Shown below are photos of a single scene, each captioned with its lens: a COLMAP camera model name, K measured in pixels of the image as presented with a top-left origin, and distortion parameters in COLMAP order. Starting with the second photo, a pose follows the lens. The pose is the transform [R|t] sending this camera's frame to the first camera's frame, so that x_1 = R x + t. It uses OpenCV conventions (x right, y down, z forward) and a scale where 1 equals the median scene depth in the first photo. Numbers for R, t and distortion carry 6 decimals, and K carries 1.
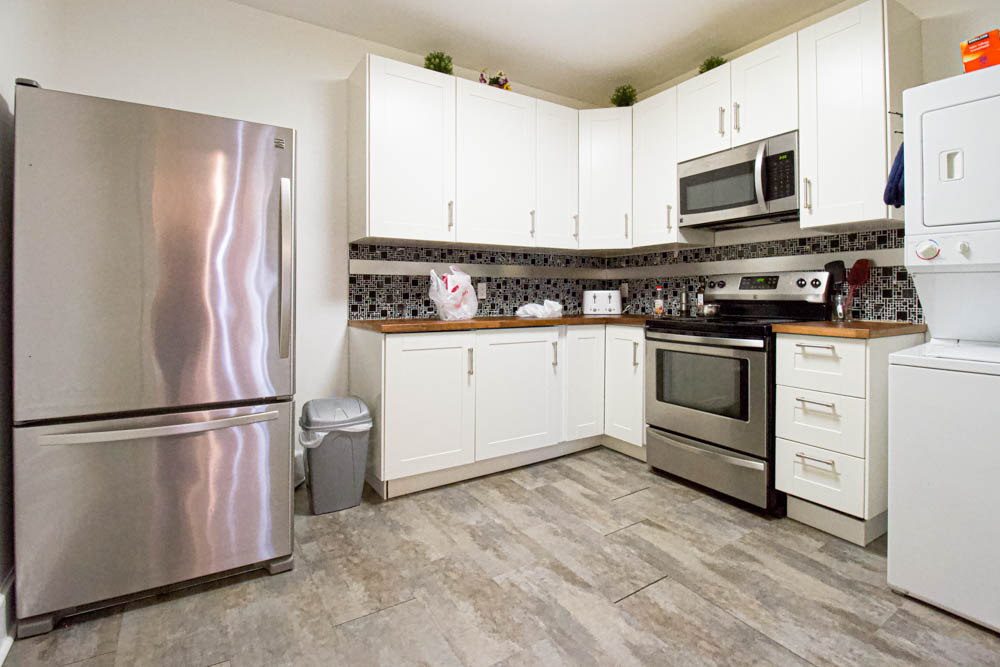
lens RADIAL K [[471.0, 0, 501.2], [0, 471.0, 296.4], [0, 0, 1]] dist [-0.000557, -0.010849]
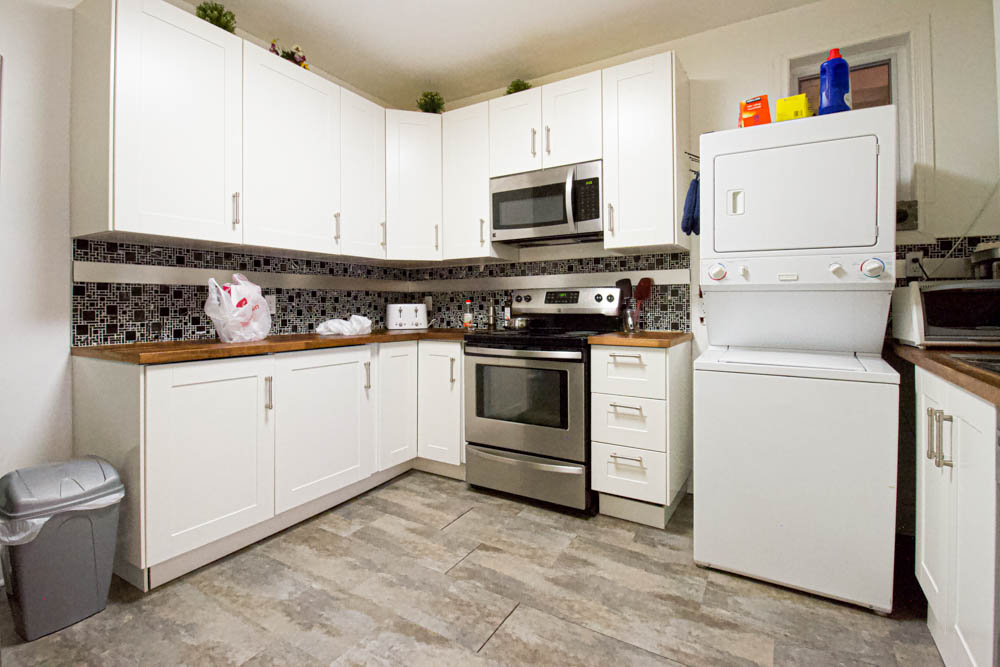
lens RADIAL K [[476.7, 0, 497.2], [0, 476.7, 307.7], [0, 0, 1]] dist [0.000124, -0.012443]
pose [[0.896295, -0.003603, 0.443443, -0.080577], [0.004231, 0.999991, -0.000426, -0.006407], [-0.443438, 0.002257, 0.896302, 0.101135]]
